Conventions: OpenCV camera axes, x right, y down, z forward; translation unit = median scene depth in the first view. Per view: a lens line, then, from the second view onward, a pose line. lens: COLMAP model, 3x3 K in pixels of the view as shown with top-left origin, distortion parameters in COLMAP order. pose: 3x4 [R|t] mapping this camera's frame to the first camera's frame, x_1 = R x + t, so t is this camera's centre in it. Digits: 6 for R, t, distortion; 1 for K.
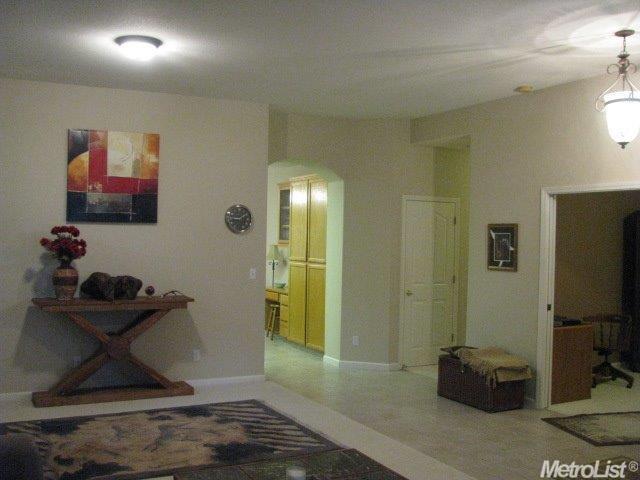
lens RADIAL K [[682.8, 0, 317.6], [0, 682.8, 243.8], [0, 0, 1]] dist [-0.111976, 0.000000]
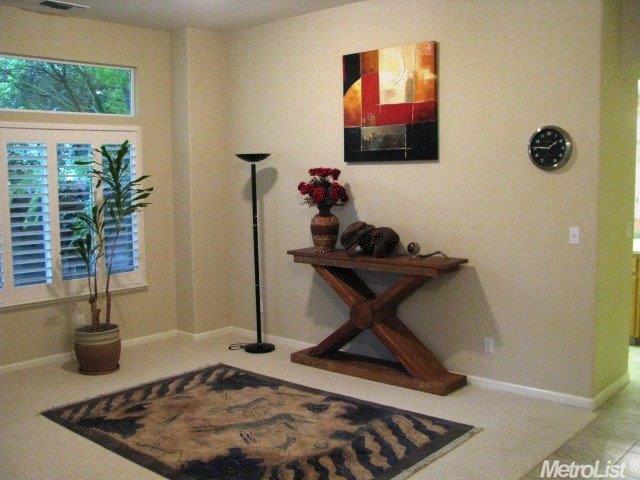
lens RADIAL K [[682.8, 0, 319.2], [0, 682.8, 233.4], [0, 0, 1]] dist [-0.111976, 0.000000]
pose [[0.354632, 0.055521, -0.933356, 0.449835], [0.003366, 0.998153, 0.060655, 0.005225], [0.935000, -0.024652, 0.353790, 0.646655]]
